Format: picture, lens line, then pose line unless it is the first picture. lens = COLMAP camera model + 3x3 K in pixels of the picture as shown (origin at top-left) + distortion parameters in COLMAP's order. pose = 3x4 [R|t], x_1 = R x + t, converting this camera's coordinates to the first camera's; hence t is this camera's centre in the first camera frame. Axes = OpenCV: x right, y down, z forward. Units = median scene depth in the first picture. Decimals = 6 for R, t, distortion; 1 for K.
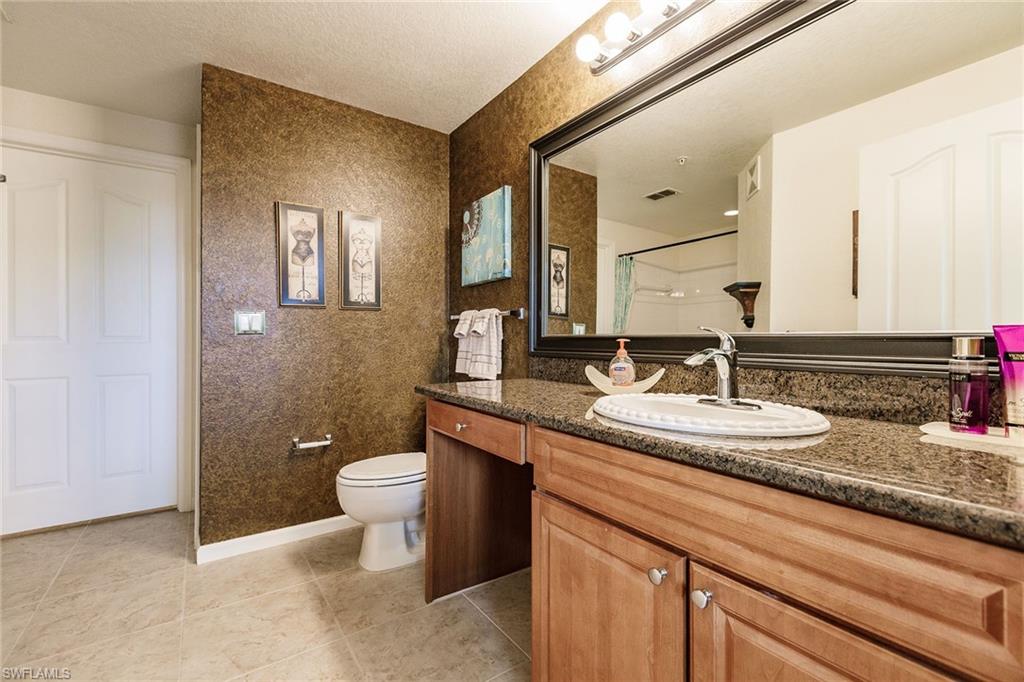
lens RADIAL K [[457.9, 0, 509.9], [0, 457.9, 335.2], [0, 0, 1]] dist [-0.001113, -0.000043]
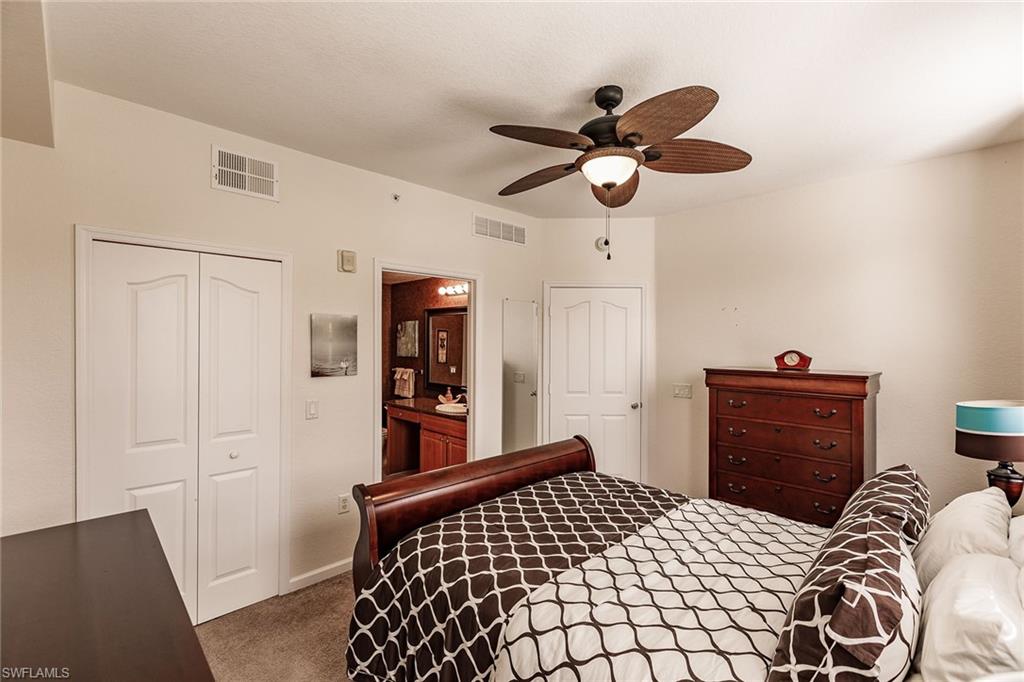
lens RADIAL K [[450.7, 0, 507.4], [0, 450.7, 333.4], [0, 0, 1]] dist [-0.002981, -0.001522]
pose [[0.984724, 0.004495, 0.174064, 0.057001], [-0.004175, 0.999989, -0.002206, -0.257064], [-0.174072, 0.001445, 0.984732, -1.576599]]
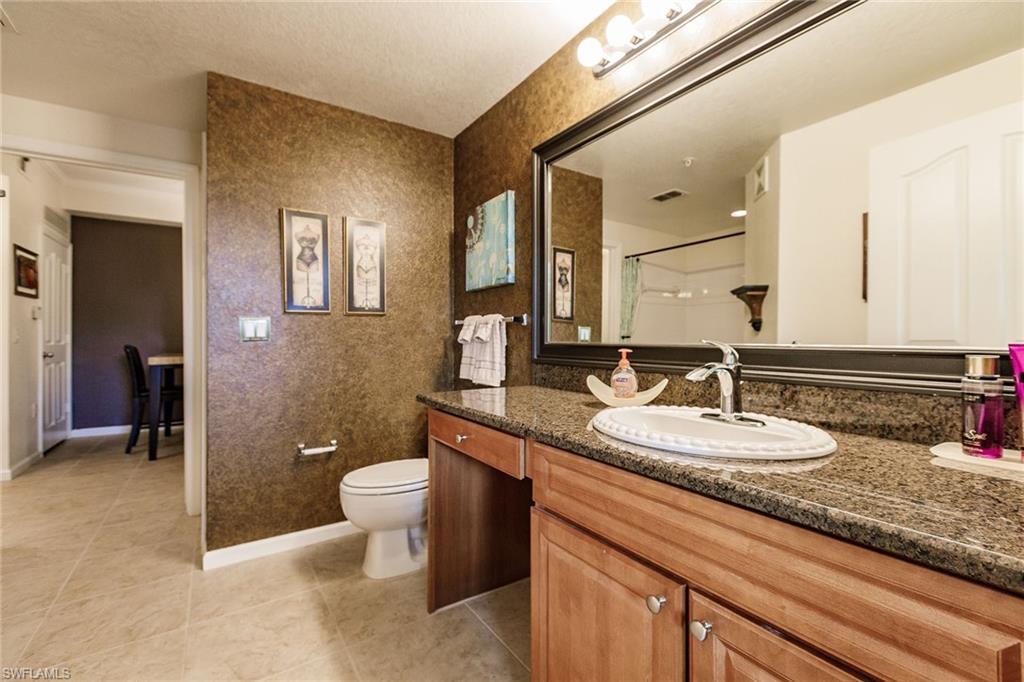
lens RADIAL K [[454.4, 0, 511.2], [0, 454.4, 335.2], [0, 0, 1]] dist [-0.000968, 0.000057]
pose [[0.999841, -0.003610, -0.017462, 0.012411], [0.003682, 0.999985, 0.004087, -0.017170], [0.017447, -0.004151, 0.999839, 0.012177]]
